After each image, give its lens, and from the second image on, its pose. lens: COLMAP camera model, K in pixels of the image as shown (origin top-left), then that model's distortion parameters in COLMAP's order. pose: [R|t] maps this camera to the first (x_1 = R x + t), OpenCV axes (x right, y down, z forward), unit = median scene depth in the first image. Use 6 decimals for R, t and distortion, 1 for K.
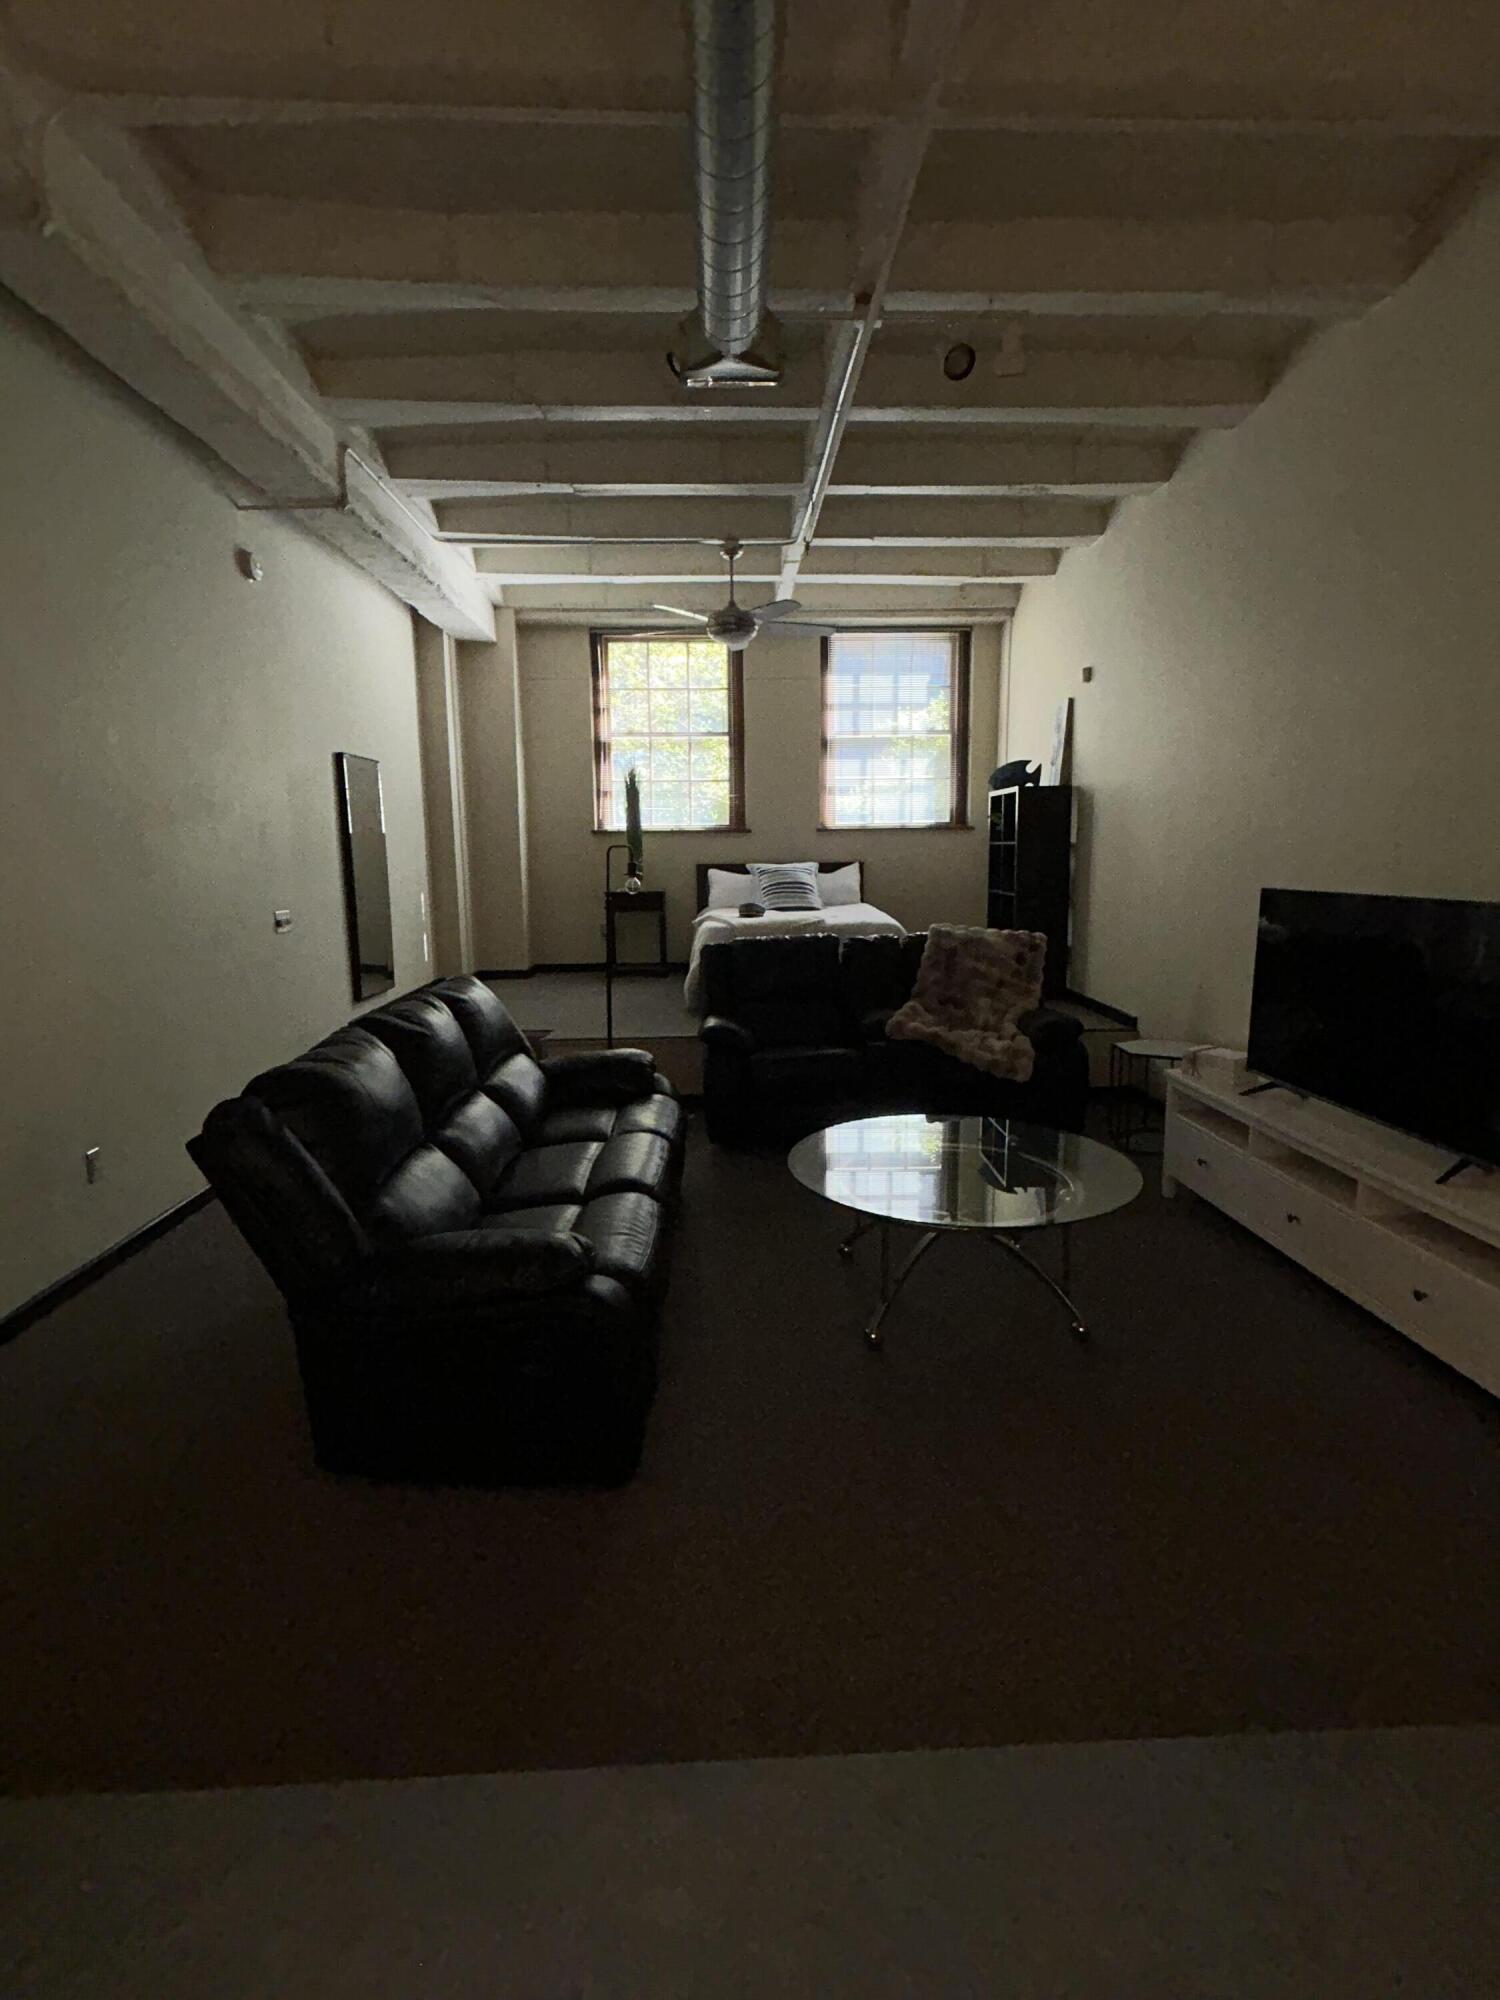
lens RADIAL K [[985.5, 0, 758.1], [0, 985.5, 1003.4], [0, 0, 1]] dist [-0.001629, 0.000157]
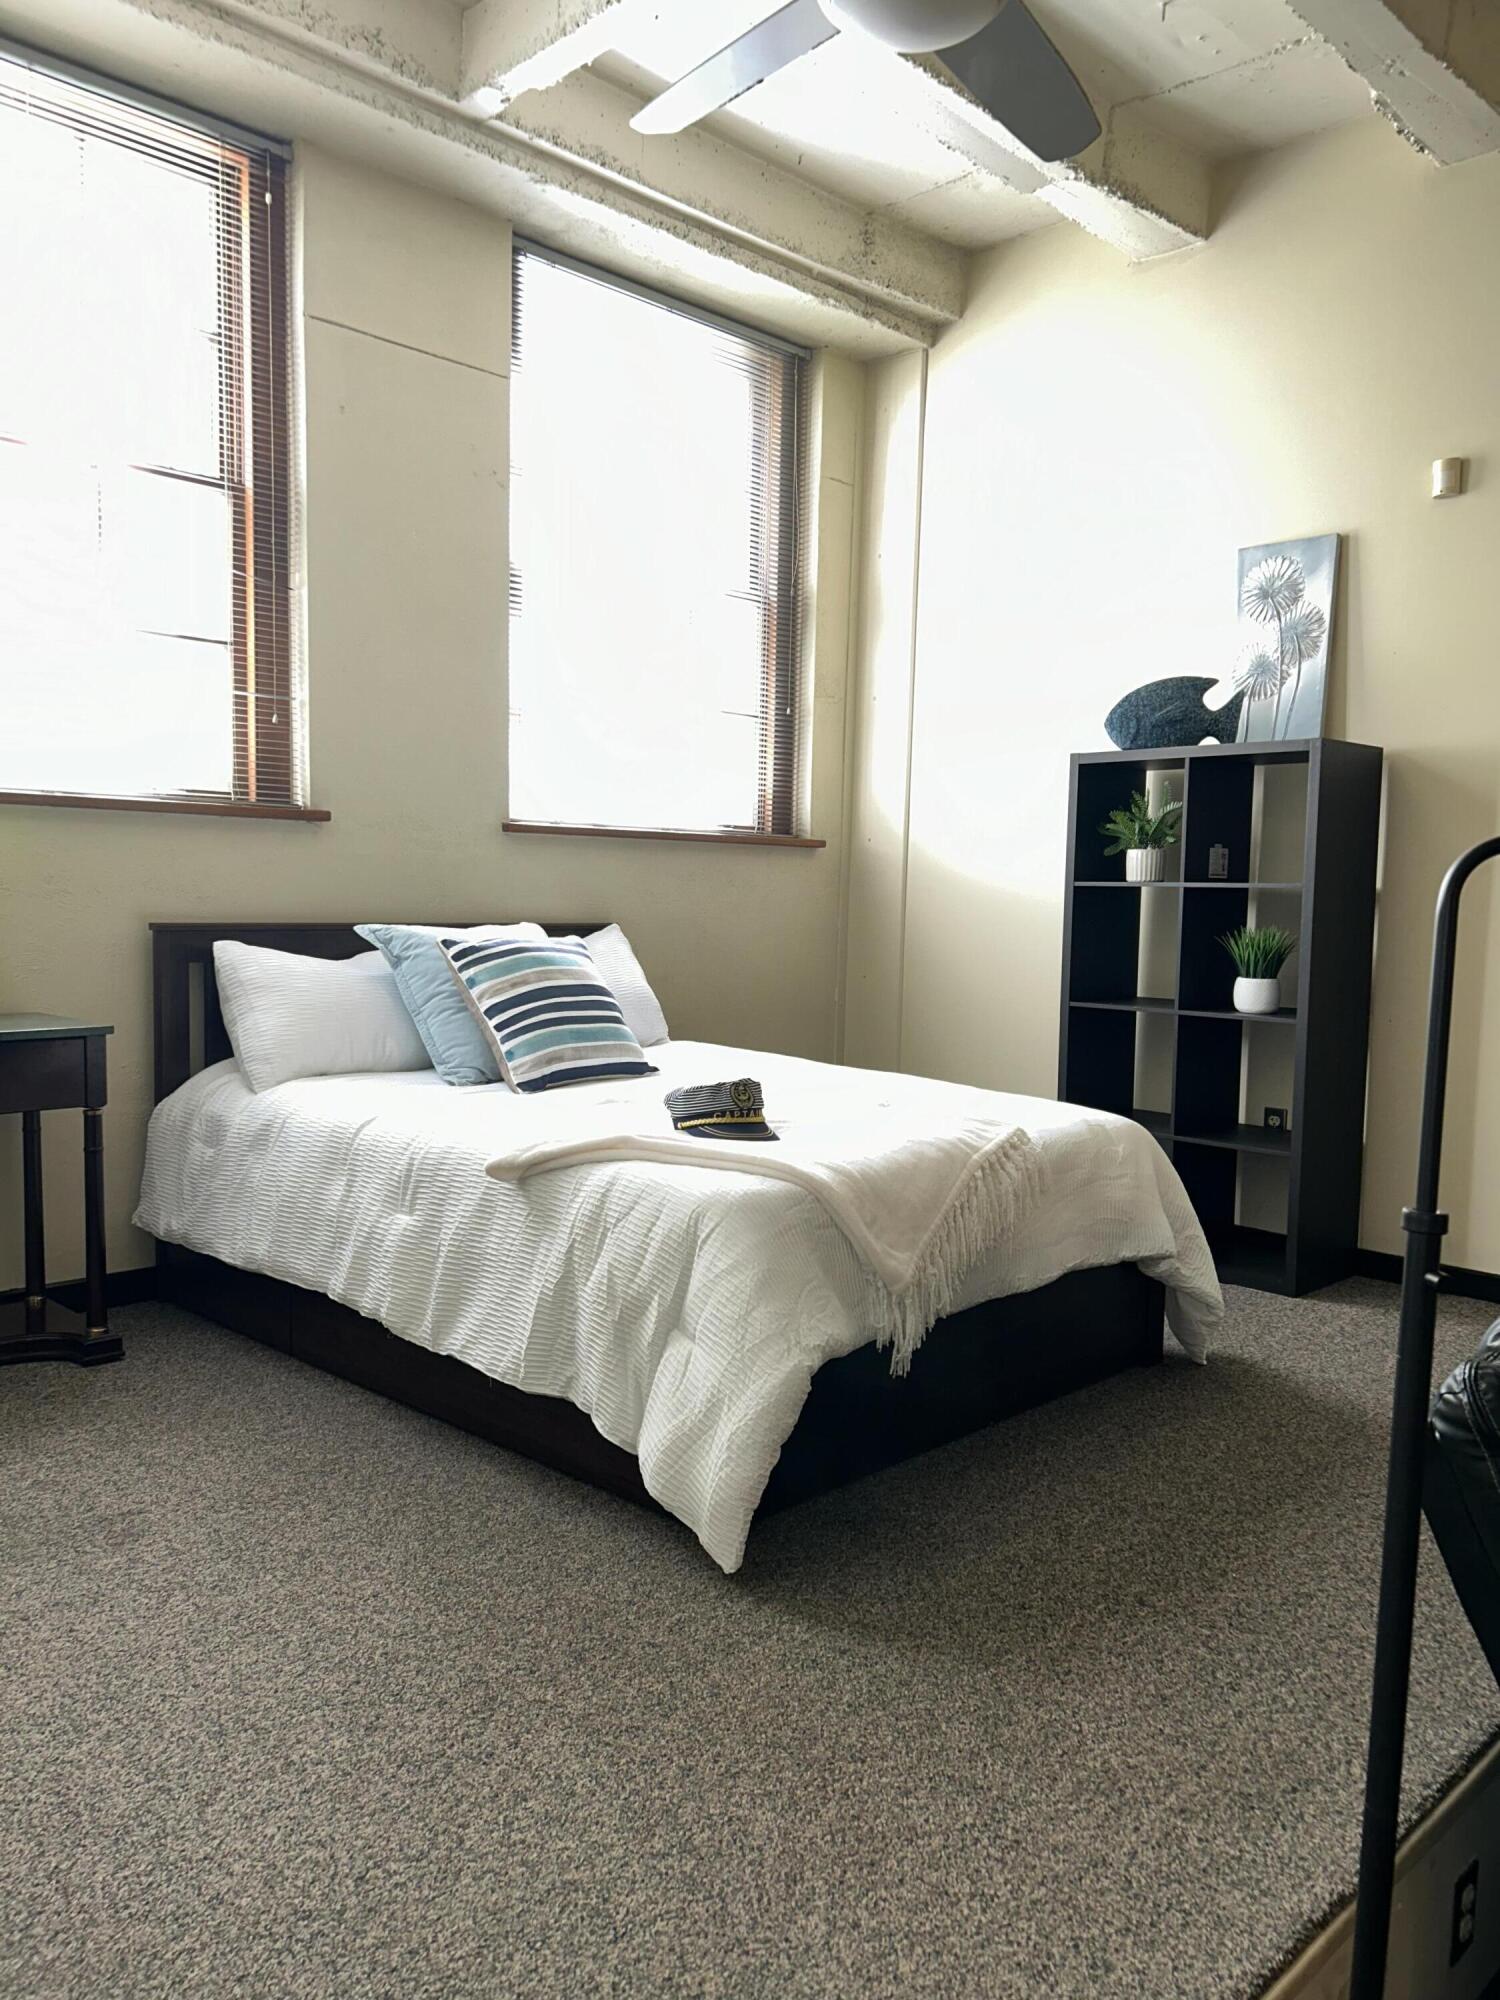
lens RADIAL K [[1511.0, 0, 724.7], [0, 1511.0, 1016.5], [0, 0, 1]] dist [0.052050, -0.055171]
pose [[0.741319, -0.025855, 0.670654, -0.237296], [0.075310, 0.996151, -0.044841, -0.084360], [-0.666914, 0.083748, 0.740413, 0.584818]]
